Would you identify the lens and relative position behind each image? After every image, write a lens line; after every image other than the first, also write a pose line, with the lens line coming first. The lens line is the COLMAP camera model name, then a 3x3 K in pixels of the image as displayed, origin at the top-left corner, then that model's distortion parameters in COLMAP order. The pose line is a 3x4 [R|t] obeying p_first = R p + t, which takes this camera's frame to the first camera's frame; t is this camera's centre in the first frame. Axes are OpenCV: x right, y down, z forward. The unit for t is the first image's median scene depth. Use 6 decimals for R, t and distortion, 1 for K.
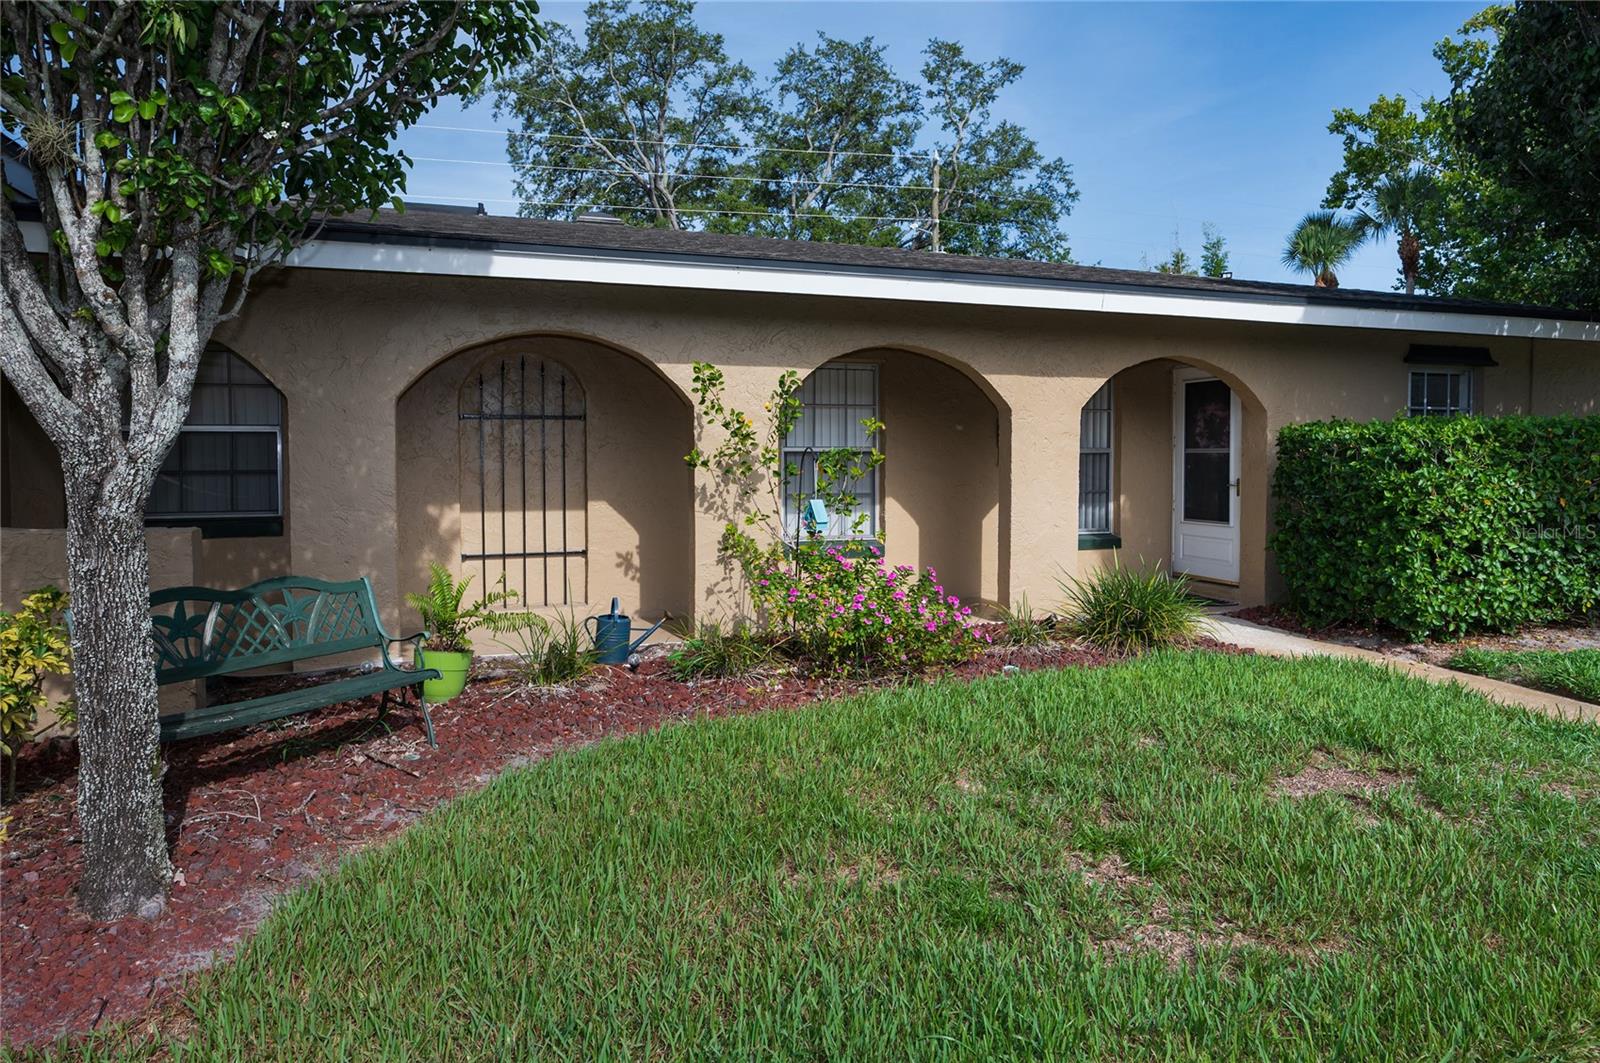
lens RADIAL K [[1079.8, 0, 733.2], [0, 1079.8, 488.6], [0, 0, 1]] dist [-0.005813, -0.001546]
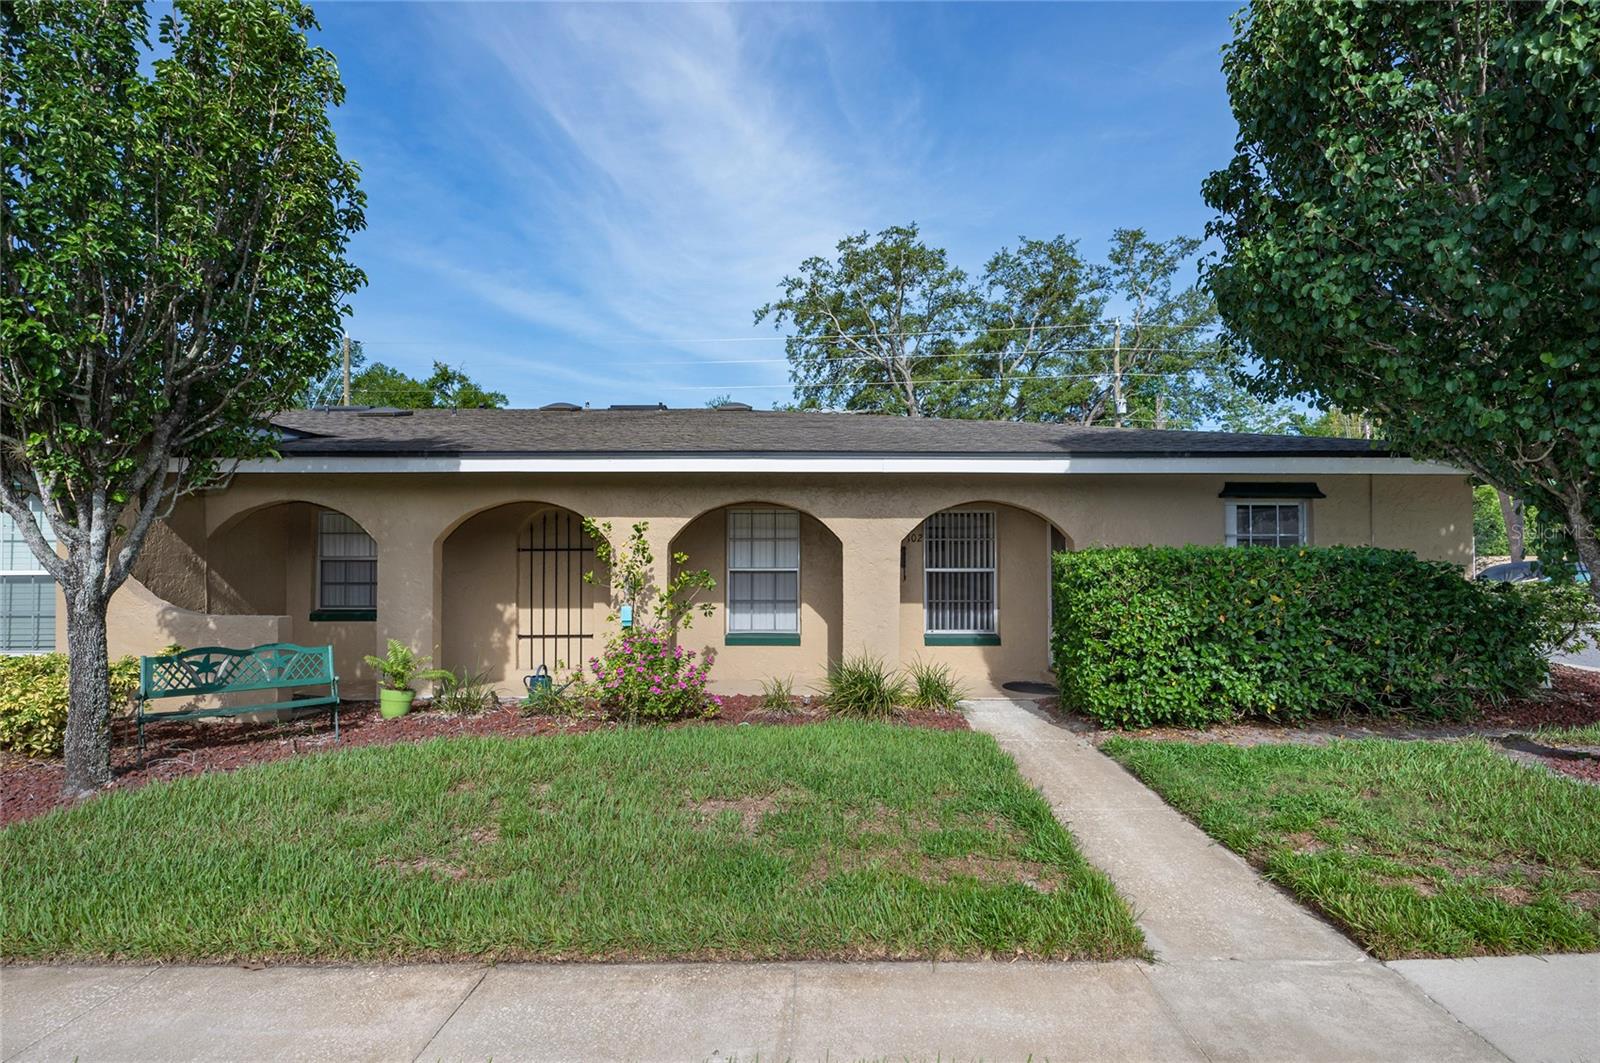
lens RADIAL K [[852.2, 0, 805.4], [0, 852.2, 534.6], [0, 0, 1]] dist [-0.003141, 0.000834]
pose [[0.934234, -0.011082, -0.356489, 0.199949], [-0.010850, 0.998171, -0.059465, -0.005760], [0.356496, 0.059422, 0.932405, -0.016451]]
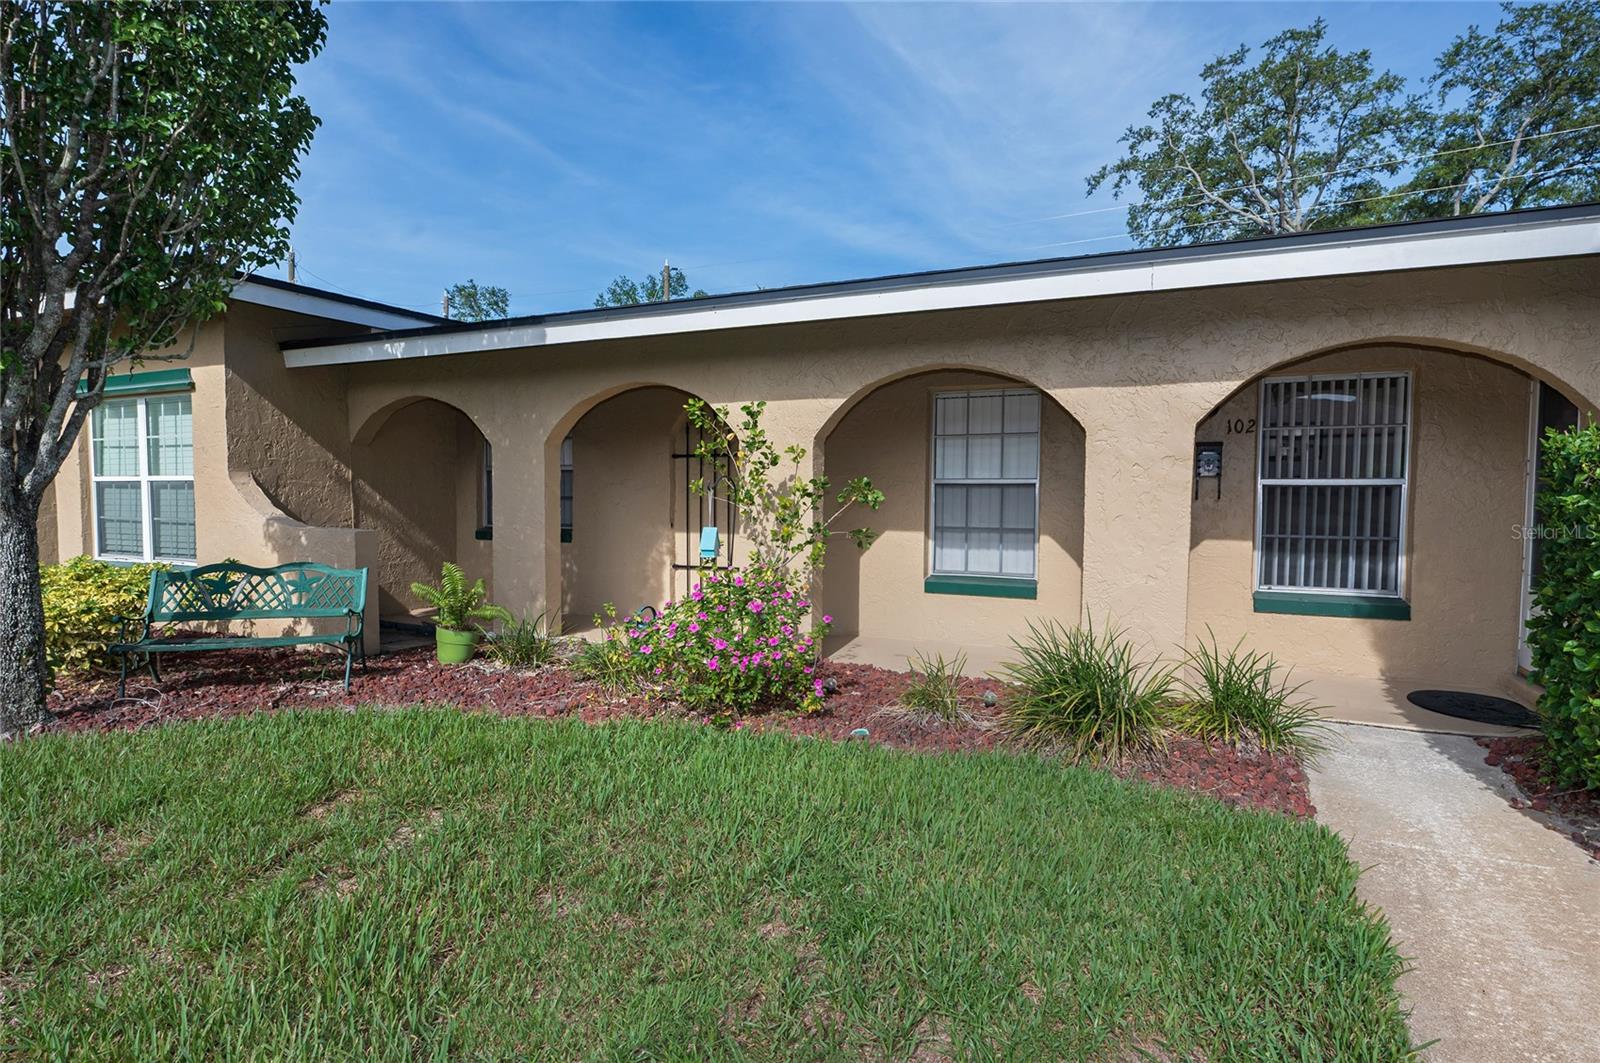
lens RADIAL K [[852.2, 0, 805.4], [0, 852.2, 534.6], [0, 0, 1]] dist [-0.003141, 0.000834]
pose [[0.704390, 0.039199, -0.708730, 0.186664], [-0.030424, 0.999224, 0.025028, -0.001280], [0.709161, 0.003933, 0.705036, 0.130830]]
